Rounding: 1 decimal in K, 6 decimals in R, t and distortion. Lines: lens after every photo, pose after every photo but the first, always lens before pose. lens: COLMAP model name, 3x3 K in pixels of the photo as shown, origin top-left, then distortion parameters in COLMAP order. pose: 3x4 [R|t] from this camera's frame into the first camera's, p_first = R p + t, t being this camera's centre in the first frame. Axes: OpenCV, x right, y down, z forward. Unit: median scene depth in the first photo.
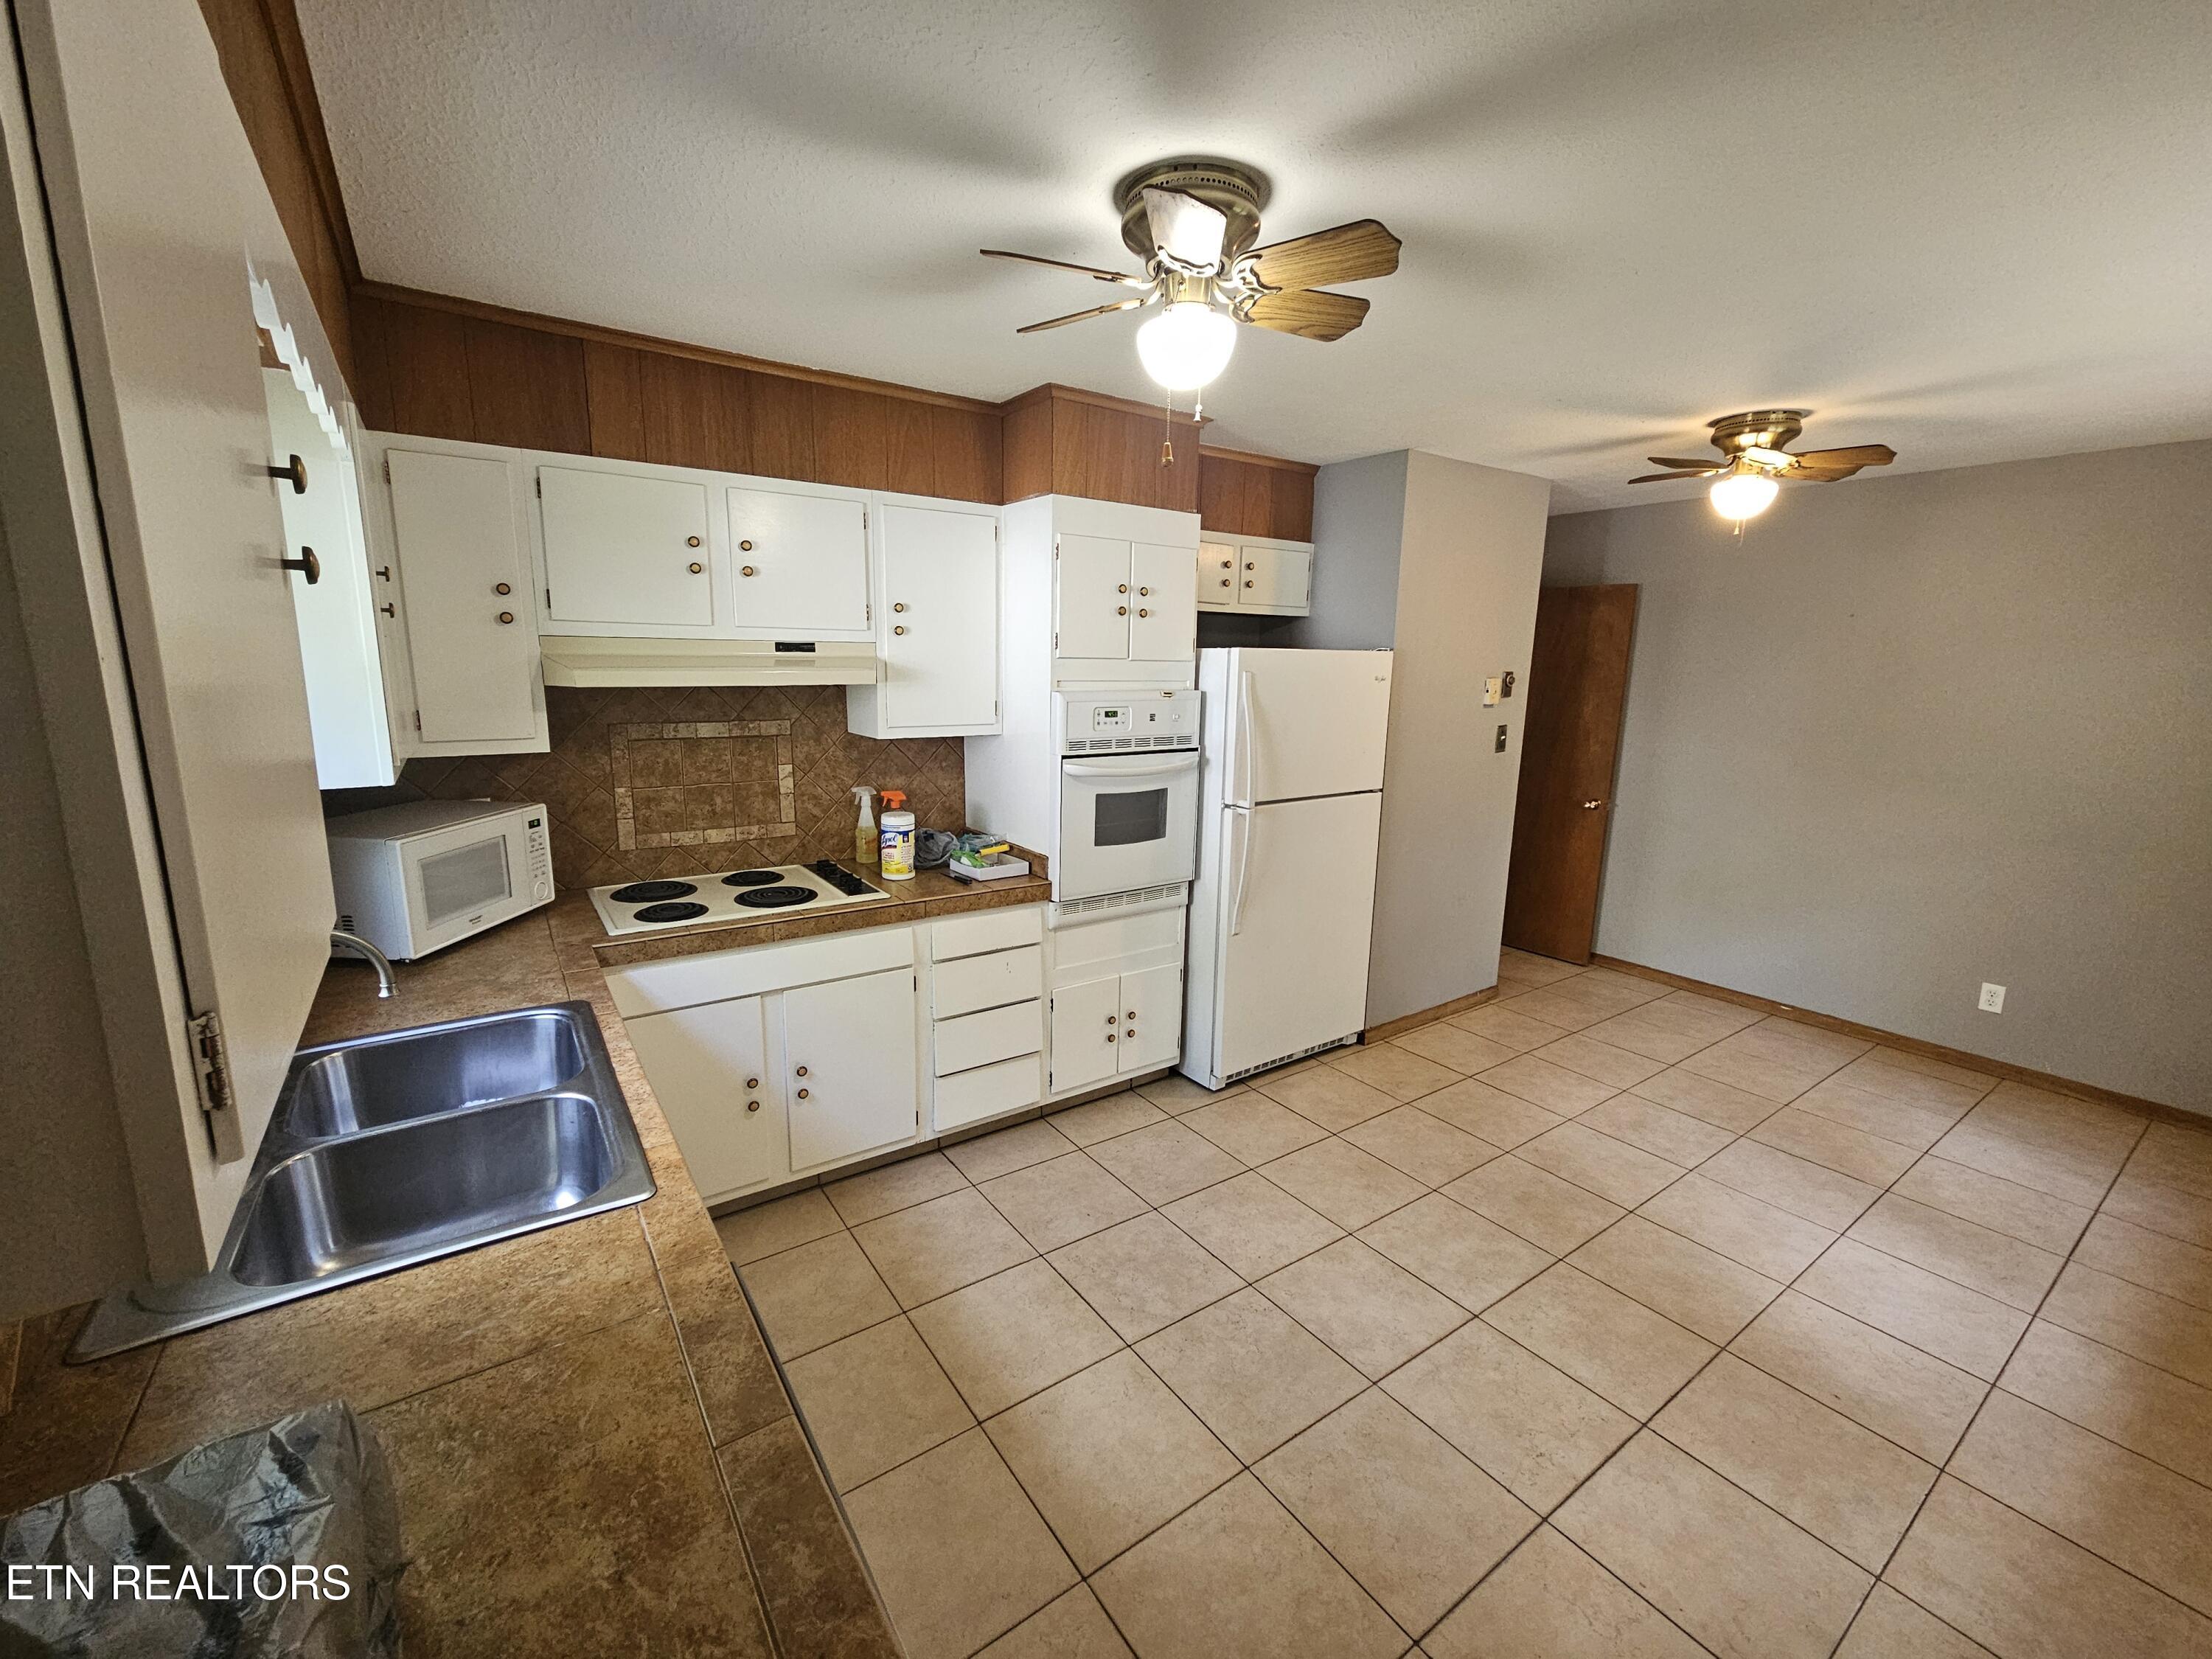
lens RADIAL K [[906.8, 0, 1096.5], [0, 906.8, 825.9], [0, 0, 1]] dist [0.003597, -0.000541]
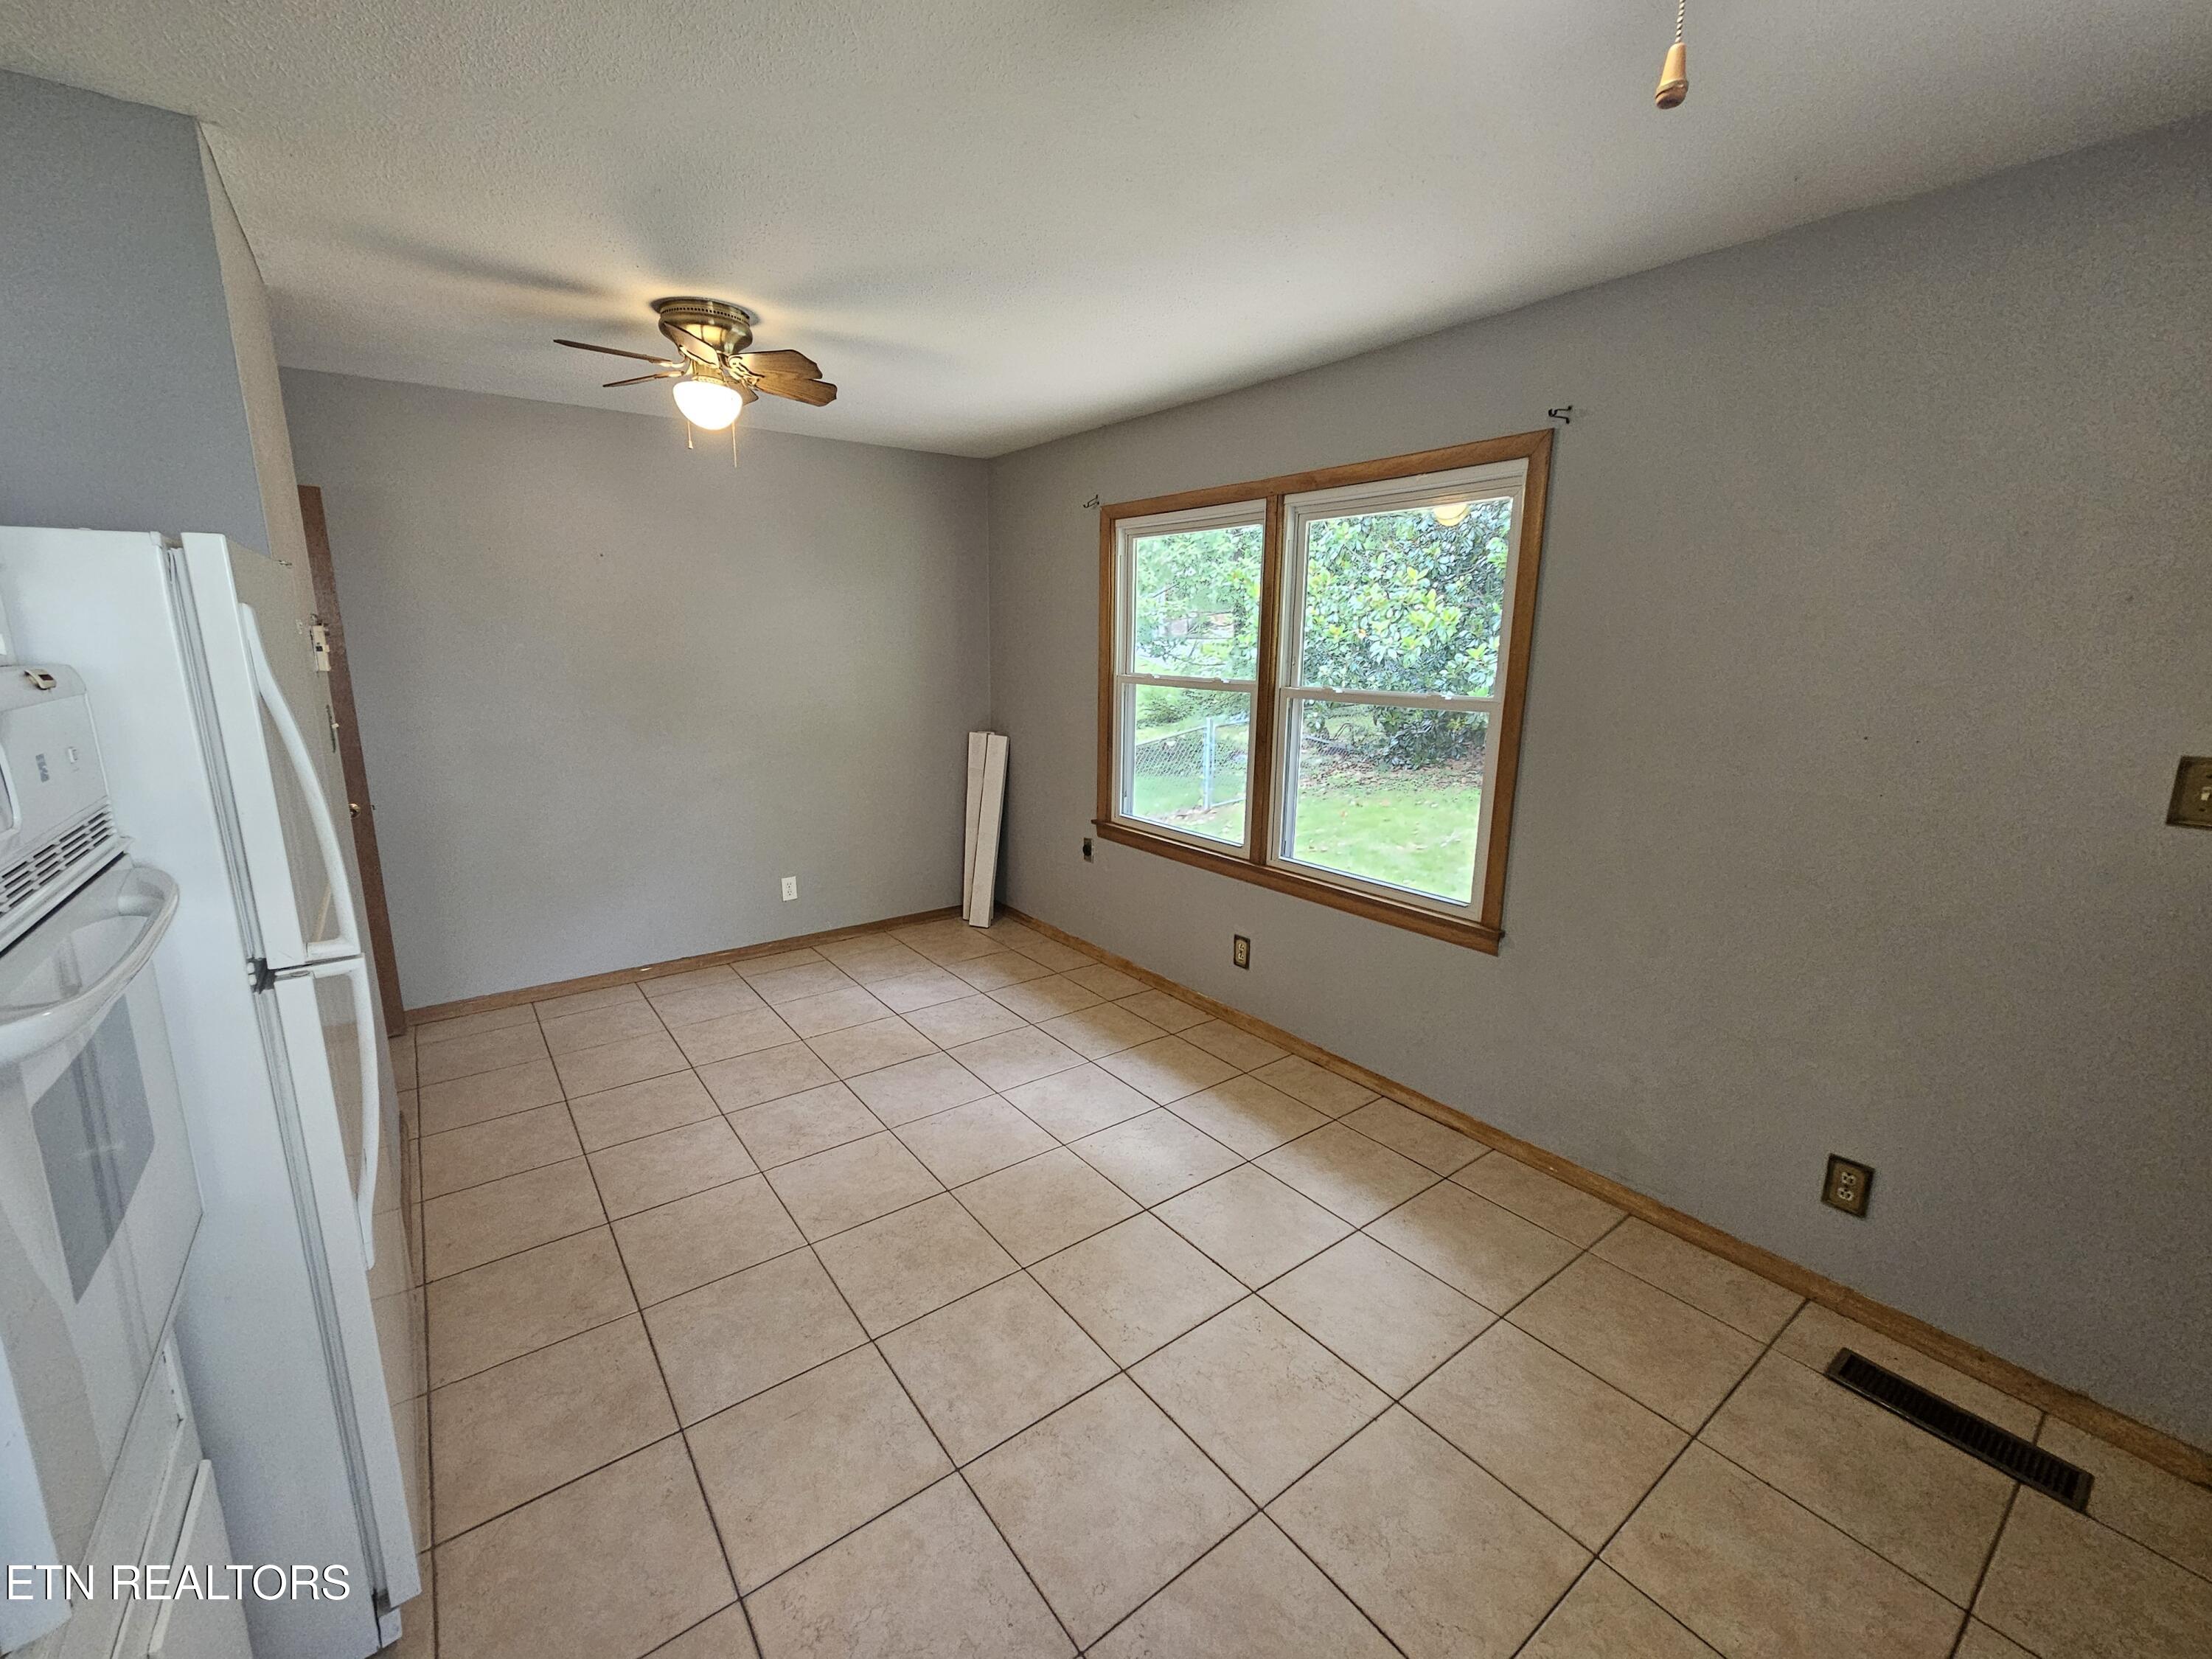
lens RADIAL K [[906.8, 0, 1096.6], [0, 906.8, 834.2], [0, 0, 1]] dist [0.003597, -0.000541]
pose [[-0.026754, -0.233476, 0.971994, -0.200564], [0.176303, 0.955999, 0.234486, -0.100260], [-0.983972, 0.177639, 0.015585, 0.629059]]
